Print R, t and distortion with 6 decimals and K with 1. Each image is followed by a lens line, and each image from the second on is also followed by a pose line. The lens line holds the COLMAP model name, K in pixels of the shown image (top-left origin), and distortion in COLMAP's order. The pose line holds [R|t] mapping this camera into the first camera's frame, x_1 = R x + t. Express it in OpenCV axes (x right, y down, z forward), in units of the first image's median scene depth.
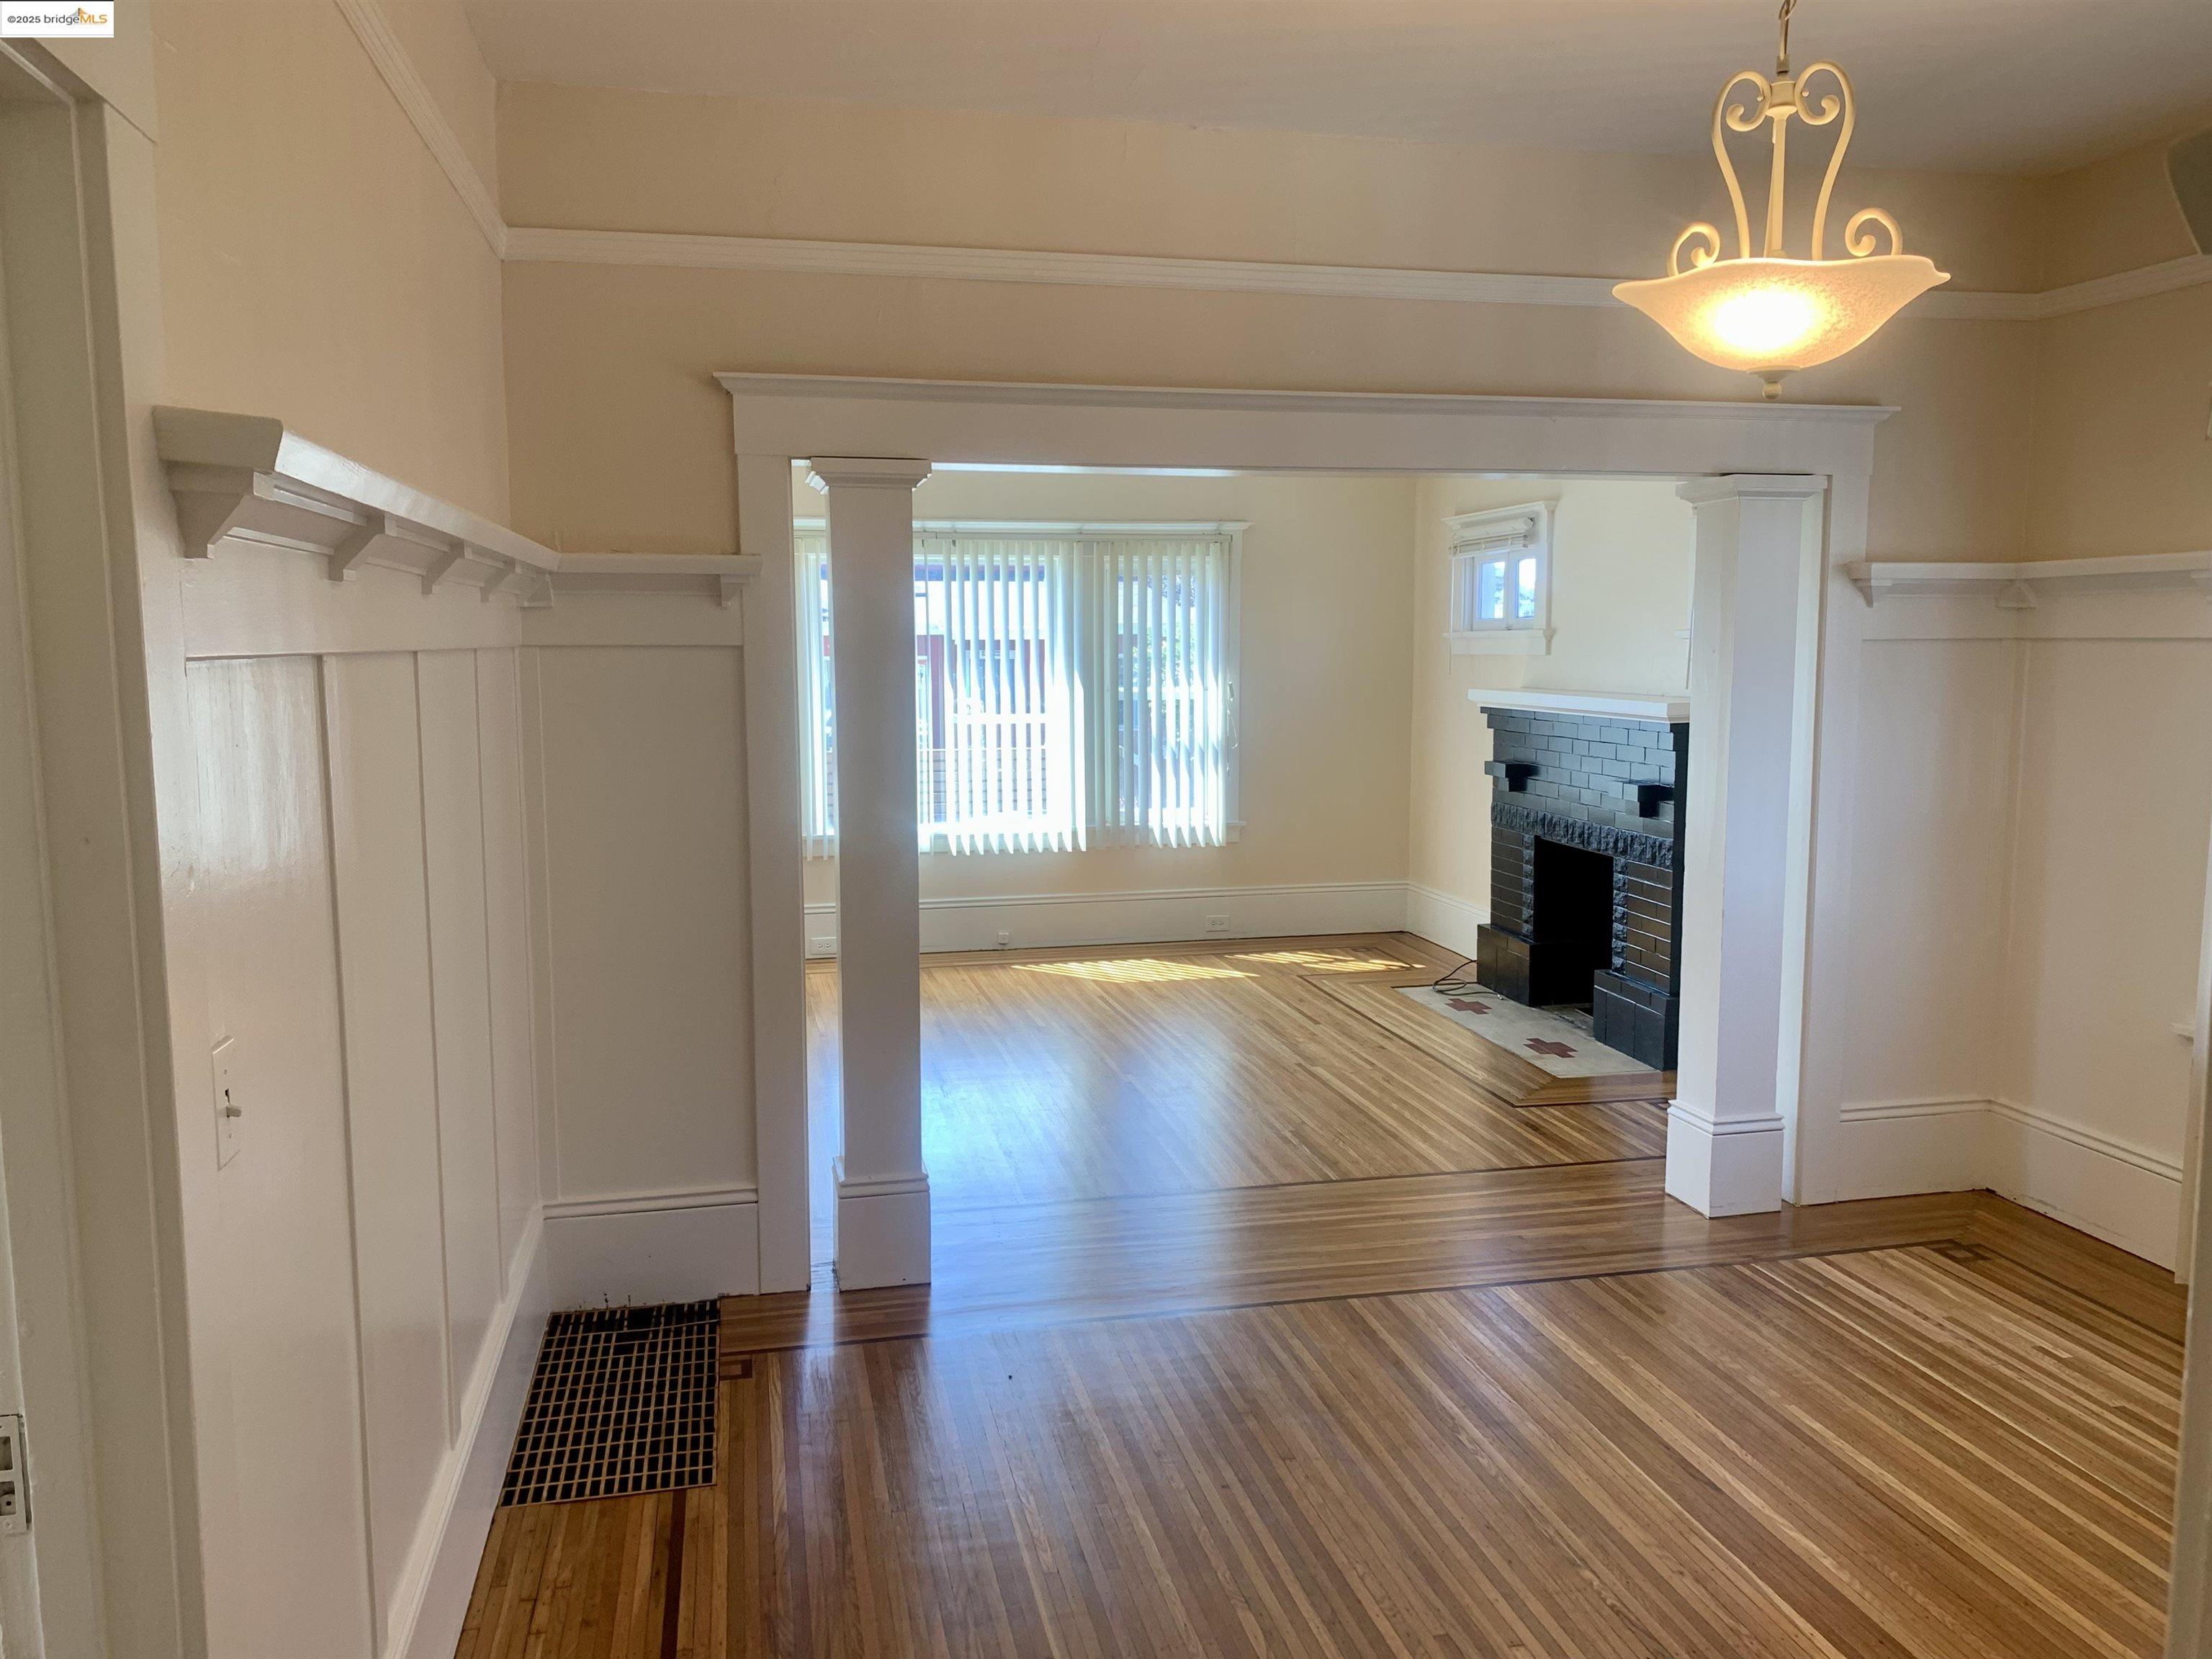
lens RADIAL K [[1677.2, 0, 1101.2], [0, 1677.2, 836.6], [0, 0, 1]] dist [0.112032, -0.229638]
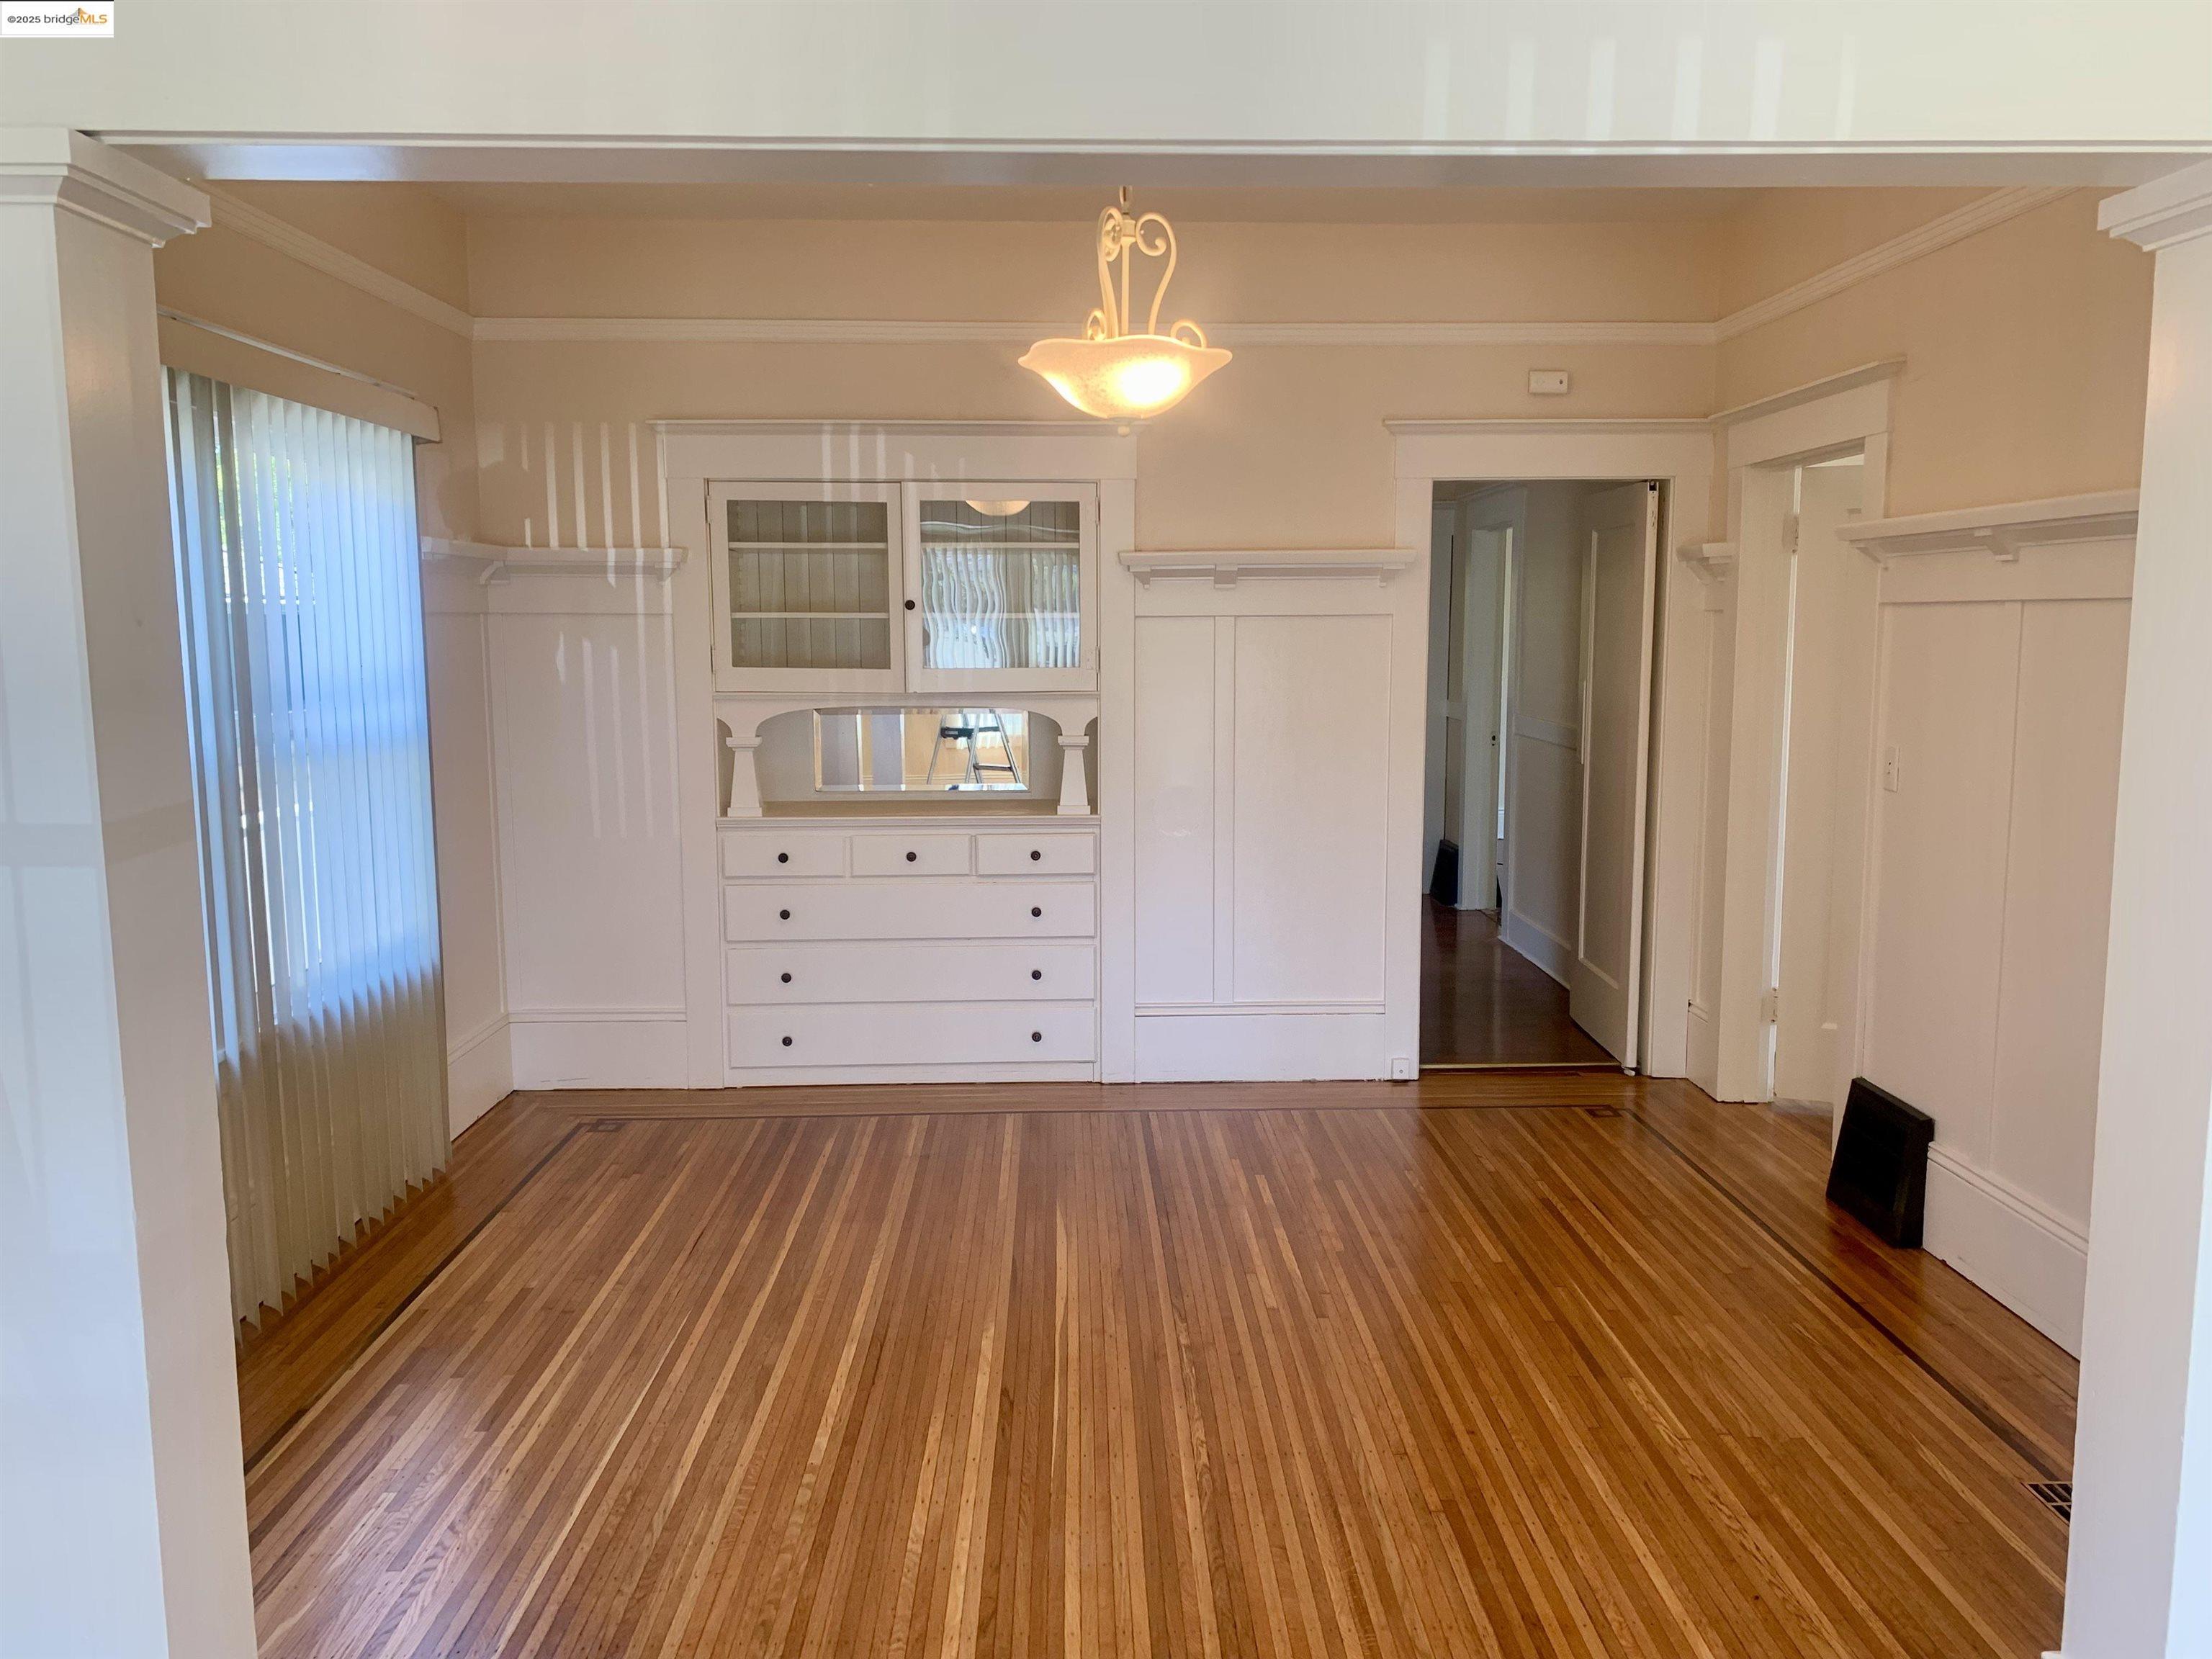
lens RADIAL K [[1677.2, 0, 1101.2], [0, 1677.2, 836.6], [0, 0, 1]] dist [0.112032, -0.229638]
pose [[-0.981591, -0.014381, 0.190455, 0.074476], [0.032595, 0.969920, 0.241233, -0.155751], [-0.188195, 0.243000, -0.951595, 1.398677]]
